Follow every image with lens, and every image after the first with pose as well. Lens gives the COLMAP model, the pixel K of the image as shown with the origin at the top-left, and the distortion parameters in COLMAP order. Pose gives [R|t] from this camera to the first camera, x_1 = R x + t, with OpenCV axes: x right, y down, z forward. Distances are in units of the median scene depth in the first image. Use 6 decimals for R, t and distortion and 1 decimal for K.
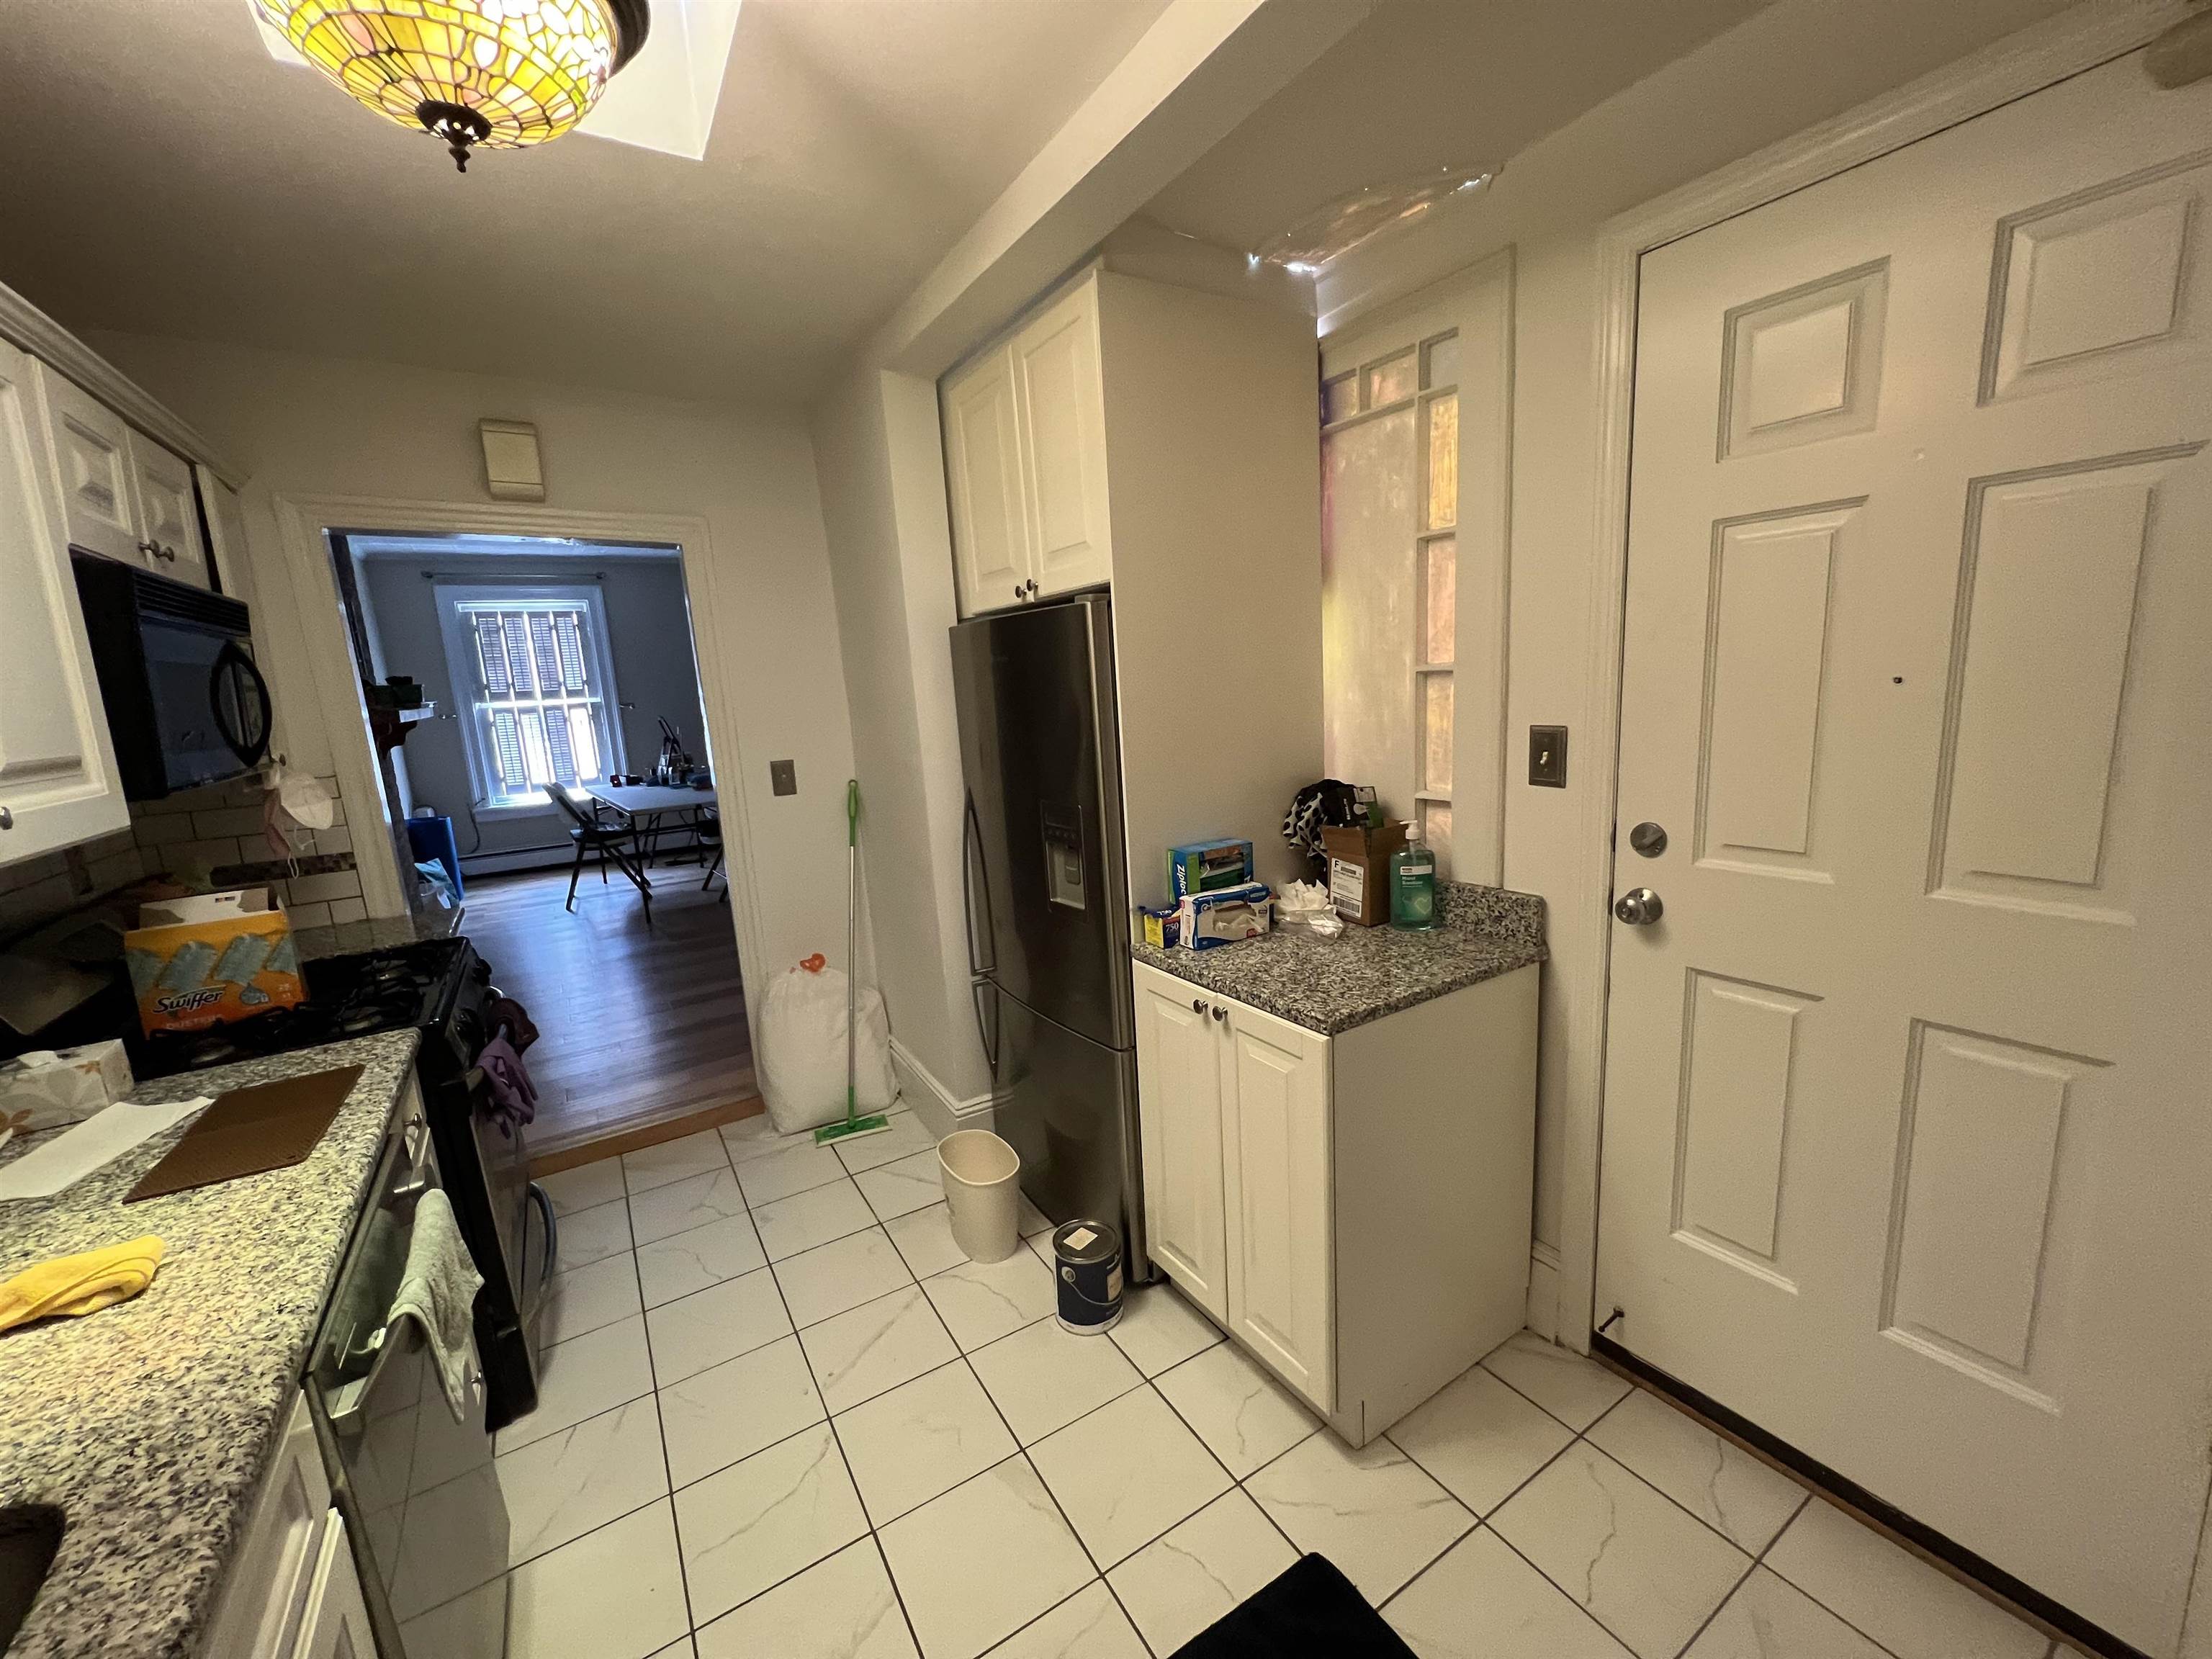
lens RADIAL K [[885.7, 0, 1107.5], [0, 885.7, 835.7], [0, 0, 1]] dist [-0.001807, 0.000310]
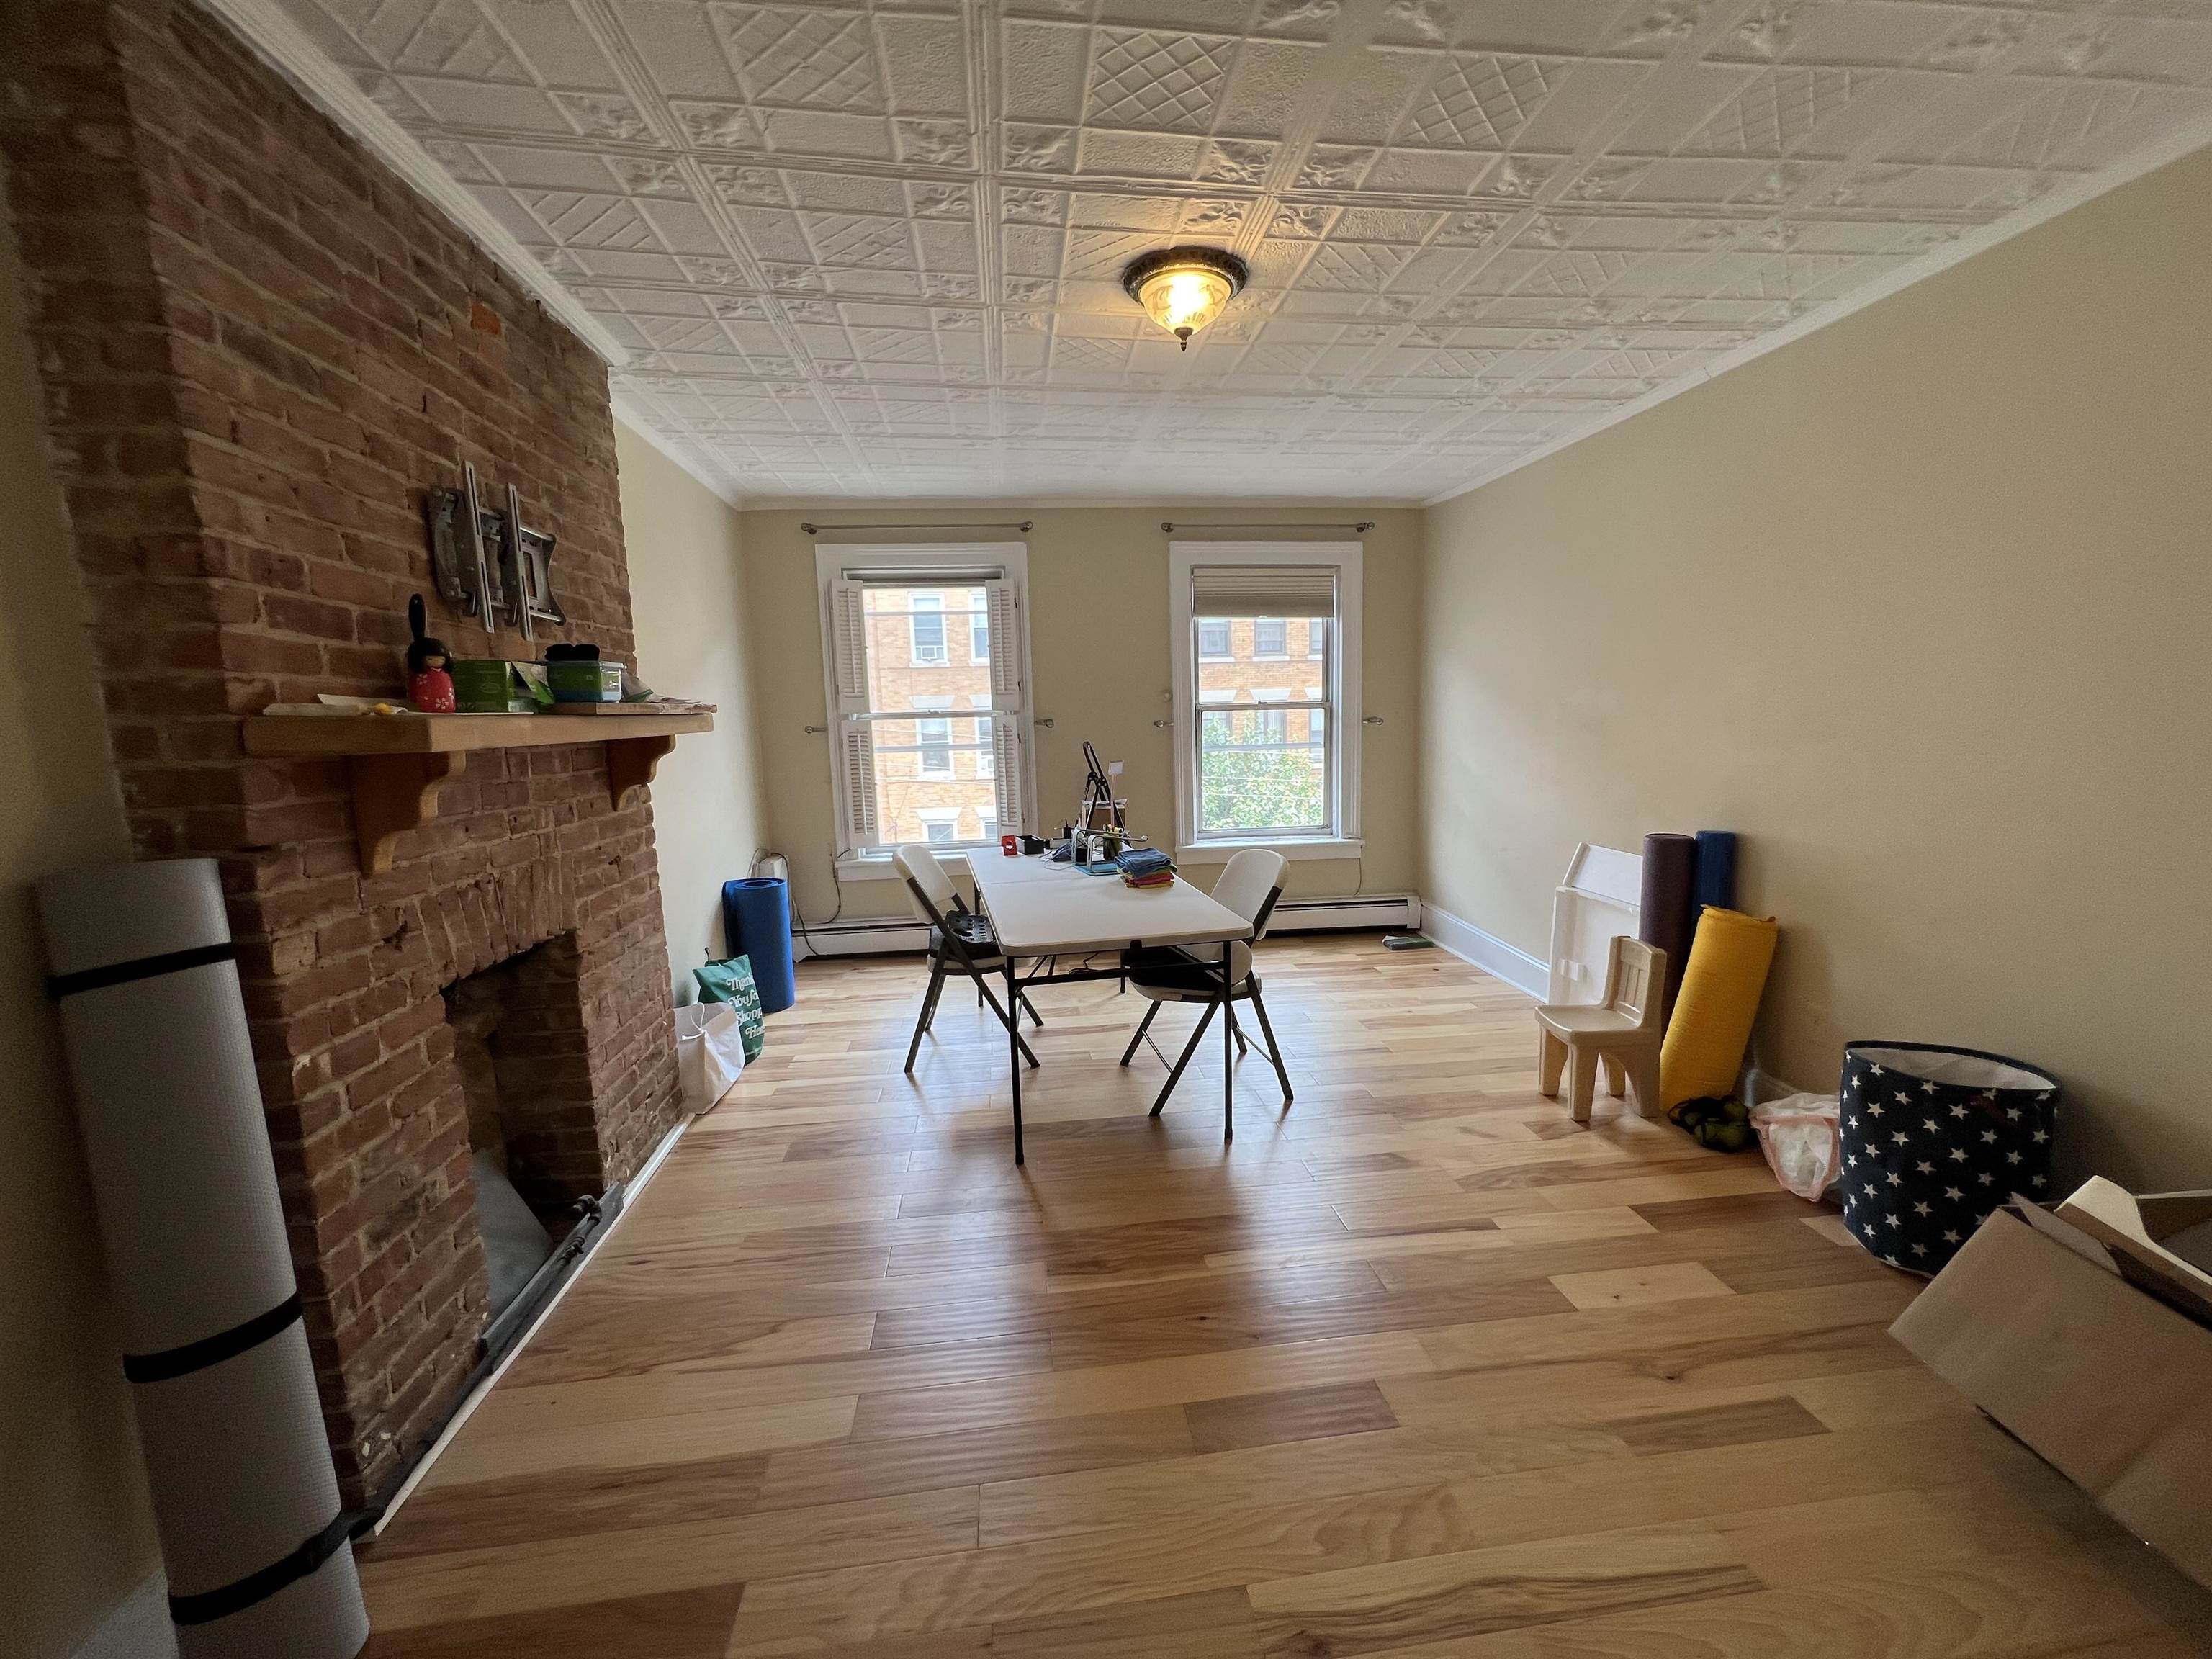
lens RADIAL K [[885.7, 0, 1107.5], [0, 885.7, 835.7], [0, 0, 1]] dist [-0.001807, 0.000310]
pose [[0.901266, 0.088643, -0.424101, -0.619556], [-0.101353, 0.994823, -0.007457, -0.187110], [0.421244, 0.049704, 0.905584, 1.247194]]
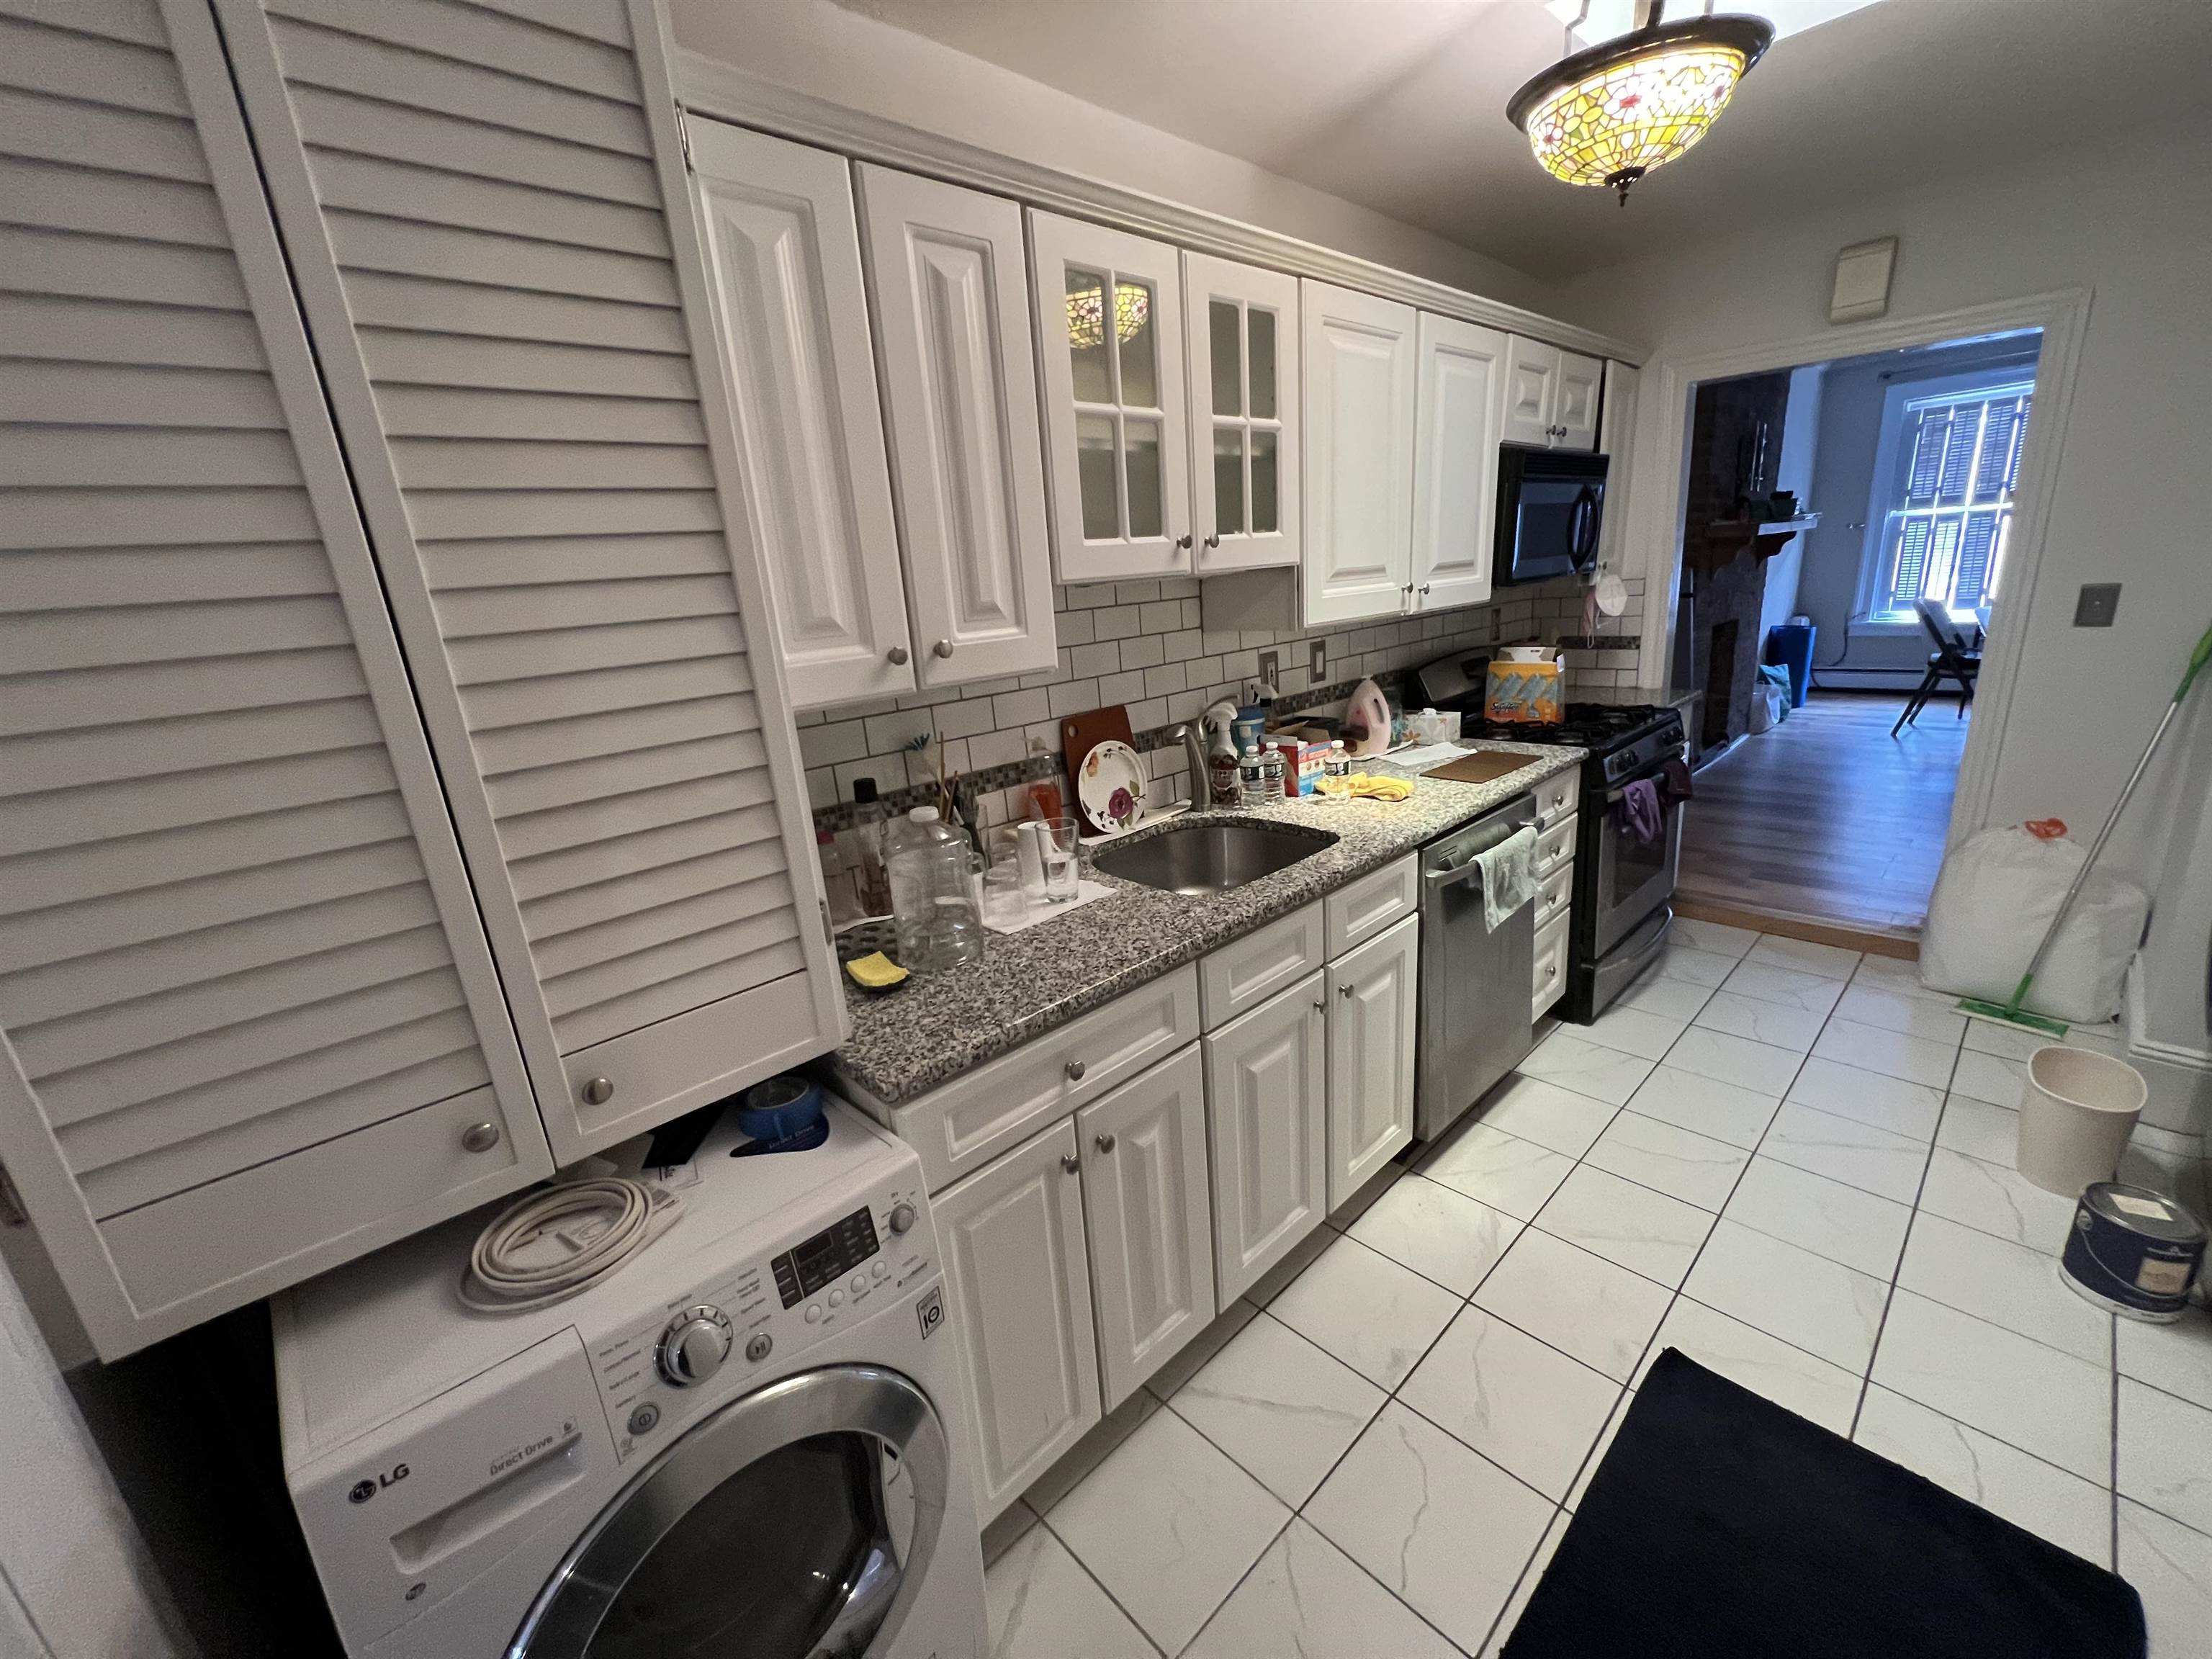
lens RADIAL K [[885.7, 0, 1107.5], [0, 885.7, 835.7], [0, 0, 1]] dist [-0.001807, 0.000310]
pose [[0.195821, 0.311897, -0.929717, 0.358609], [-0.114217, 0.948874, 0.294267, 0.002428], [0.973965, 0.048566, 0.221433, -0.096648]]
